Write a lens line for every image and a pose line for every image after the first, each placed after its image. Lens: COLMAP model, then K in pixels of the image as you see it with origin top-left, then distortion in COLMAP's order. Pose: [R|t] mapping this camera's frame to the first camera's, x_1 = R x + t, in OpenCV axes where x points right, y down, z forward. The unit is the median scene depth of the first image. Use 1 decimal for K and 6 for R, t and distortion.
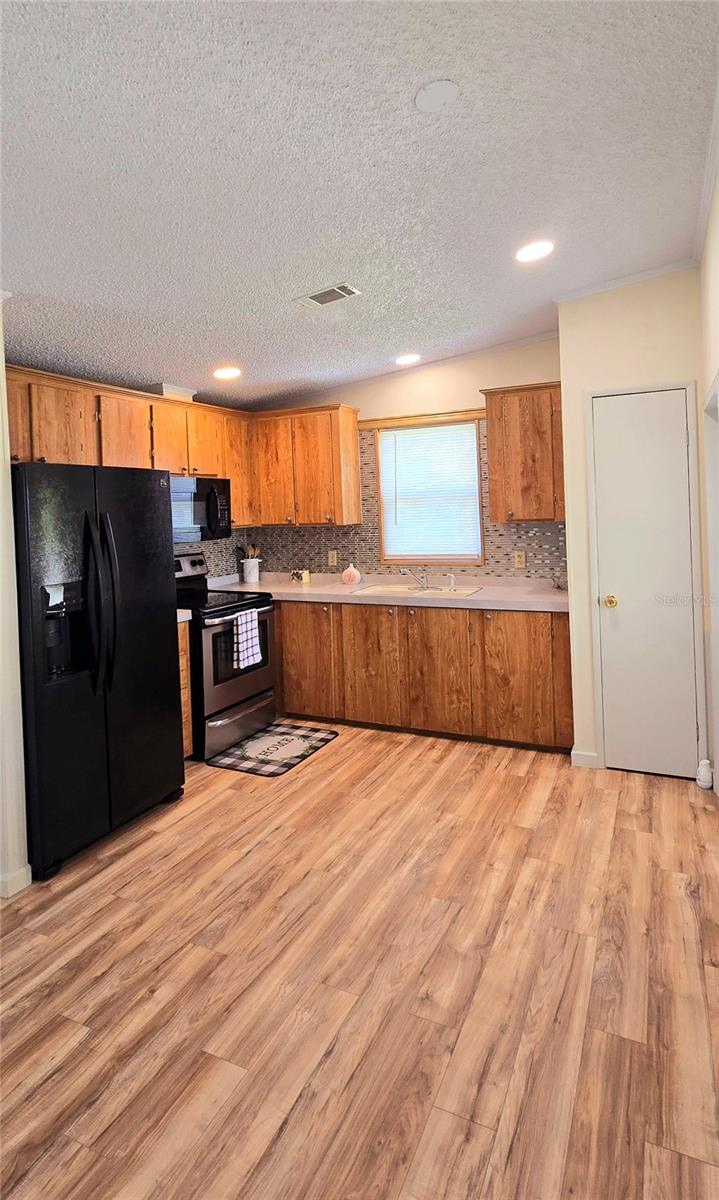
lens RADIAL K [[630.0, 0, 359.4], [0, 630.0, 601.9], [0, 0, 1]] dist [-0.002234, -0.000150]
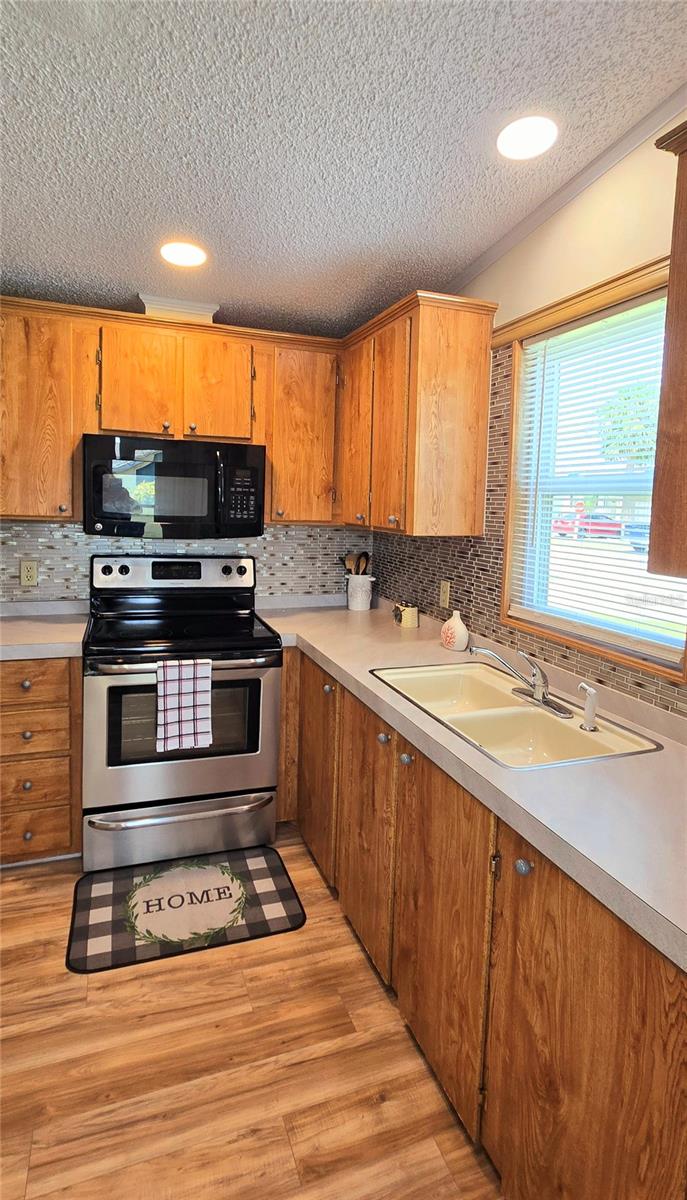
lens RADIAL K [[603.8, 0, 341.2], [0, 603.8, 595.3], [0, 0, 1]] dist [0.000409, -0.000242]
pose [[0.718623, 0.163884, -0.675813, 0.305694], [-0.162059, 0.984543, 0.066426, -0.109159], [0.676253, 0.061786, 0.734074, 0.673040]]
